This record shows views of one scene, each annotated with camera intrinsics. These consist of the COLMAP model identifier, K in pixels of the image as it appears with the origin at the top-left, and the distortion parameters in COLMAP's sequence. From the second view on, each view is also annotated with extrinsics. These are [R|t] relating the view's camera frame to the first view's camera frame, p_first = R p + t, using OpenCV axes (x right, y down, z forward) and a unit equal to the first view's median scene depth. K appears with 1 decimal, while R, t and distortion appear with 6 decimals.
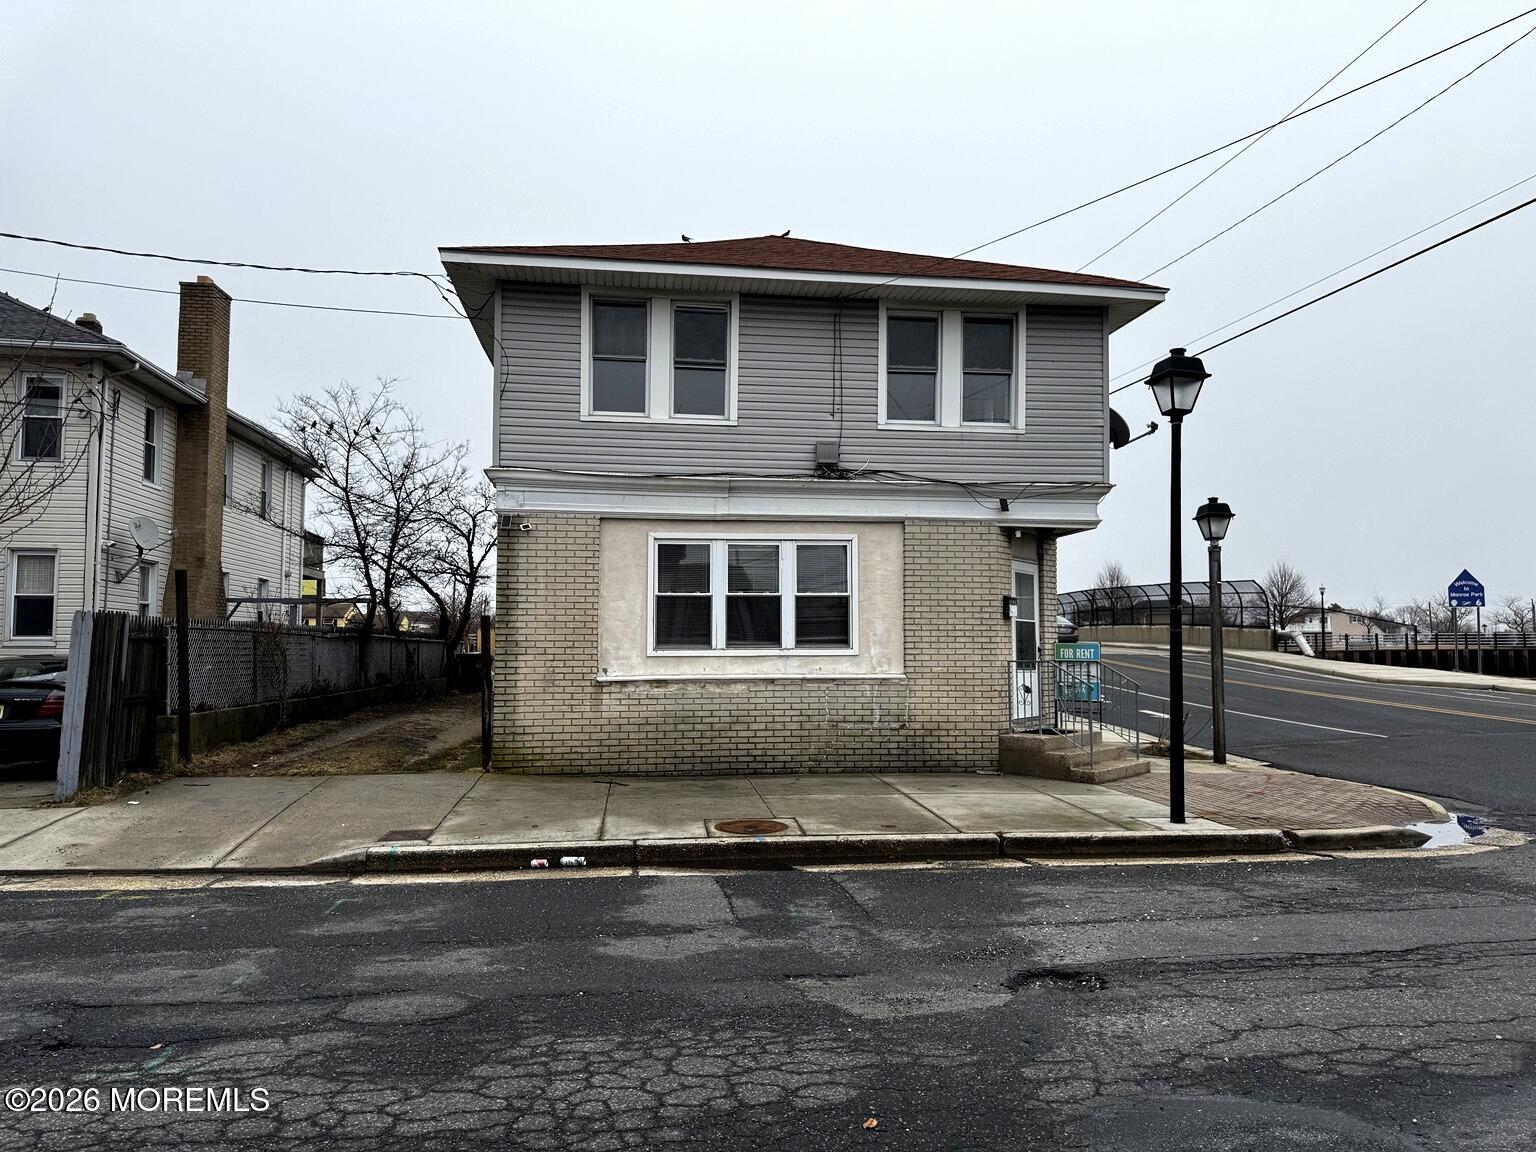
lens RADIAL K [[1094.8, 0, 768.1], [0, 1094.8, 578.8], [0, 0, 1]] dist [0.055991, -0.064422]
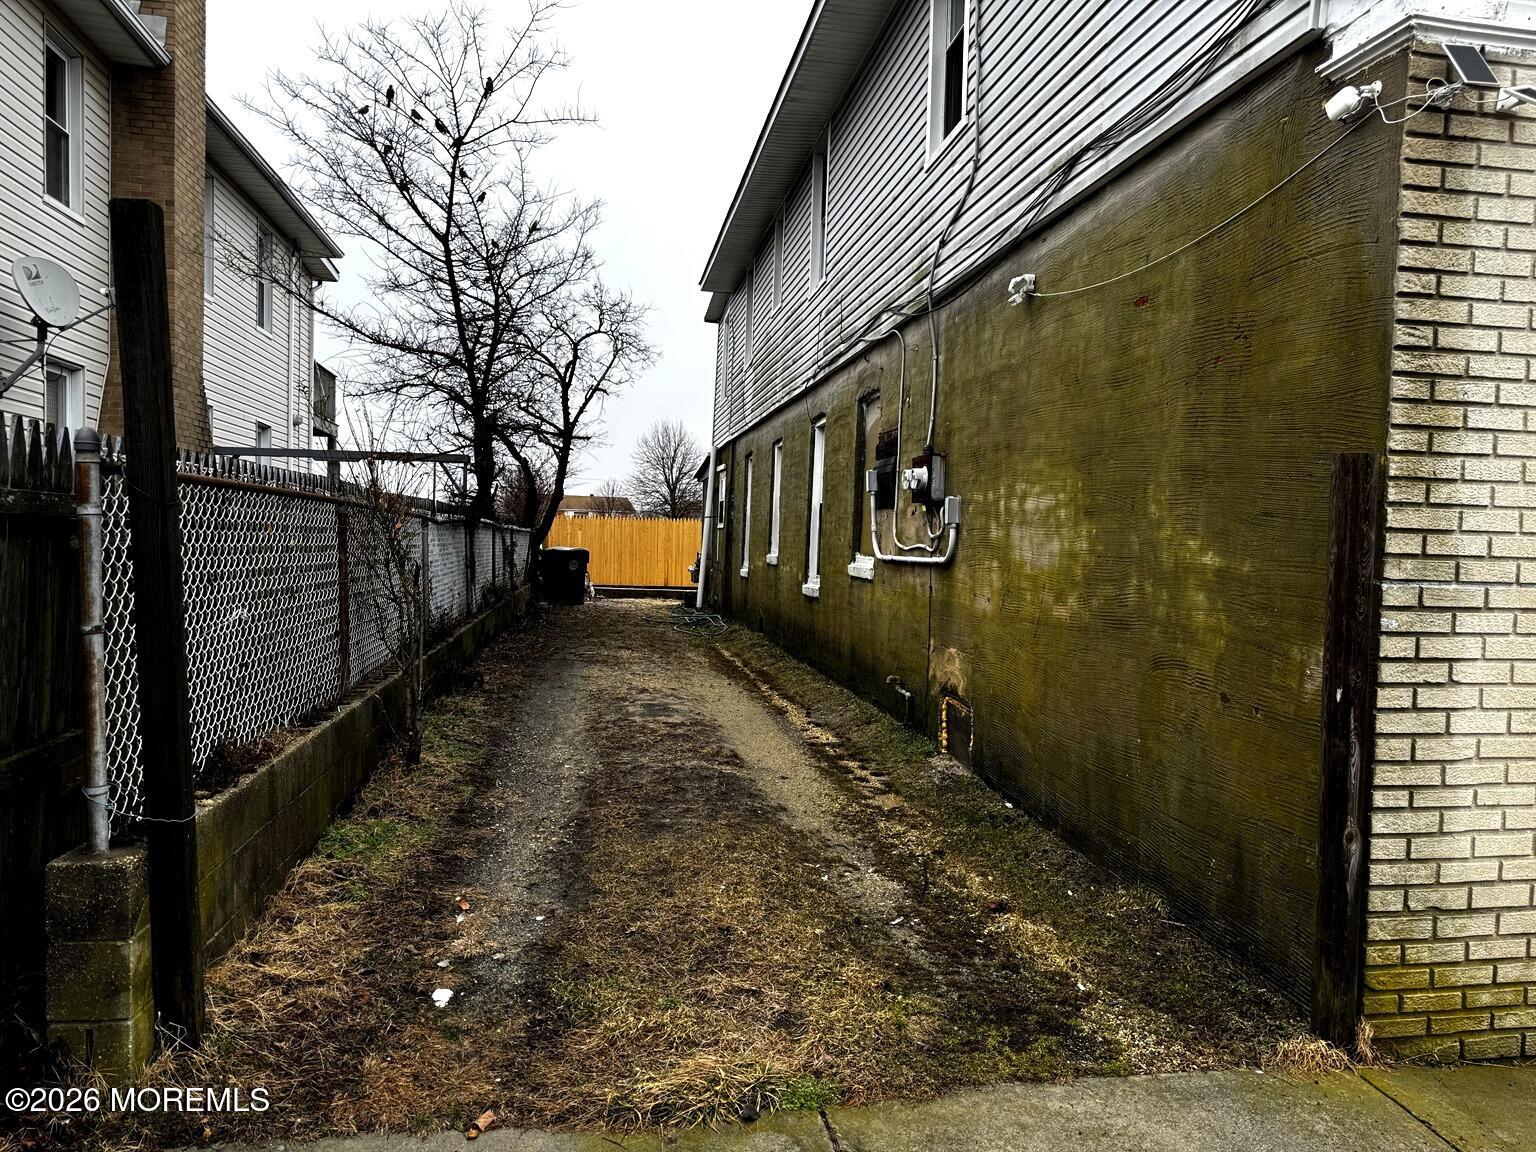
lens RADIAL K [[1094.8, 0, 762.9], [0, 1094.8, 582.3], [0, 0, 1]] dist [0.055991, -0.064422]
pose [[0.999174, 0.022232, 0.034013, -0.383744], [-0.025492, 0.994799, 0.098612, 0.039371], [-0.031644, -0.099398, 0.994544, 0.716965]]
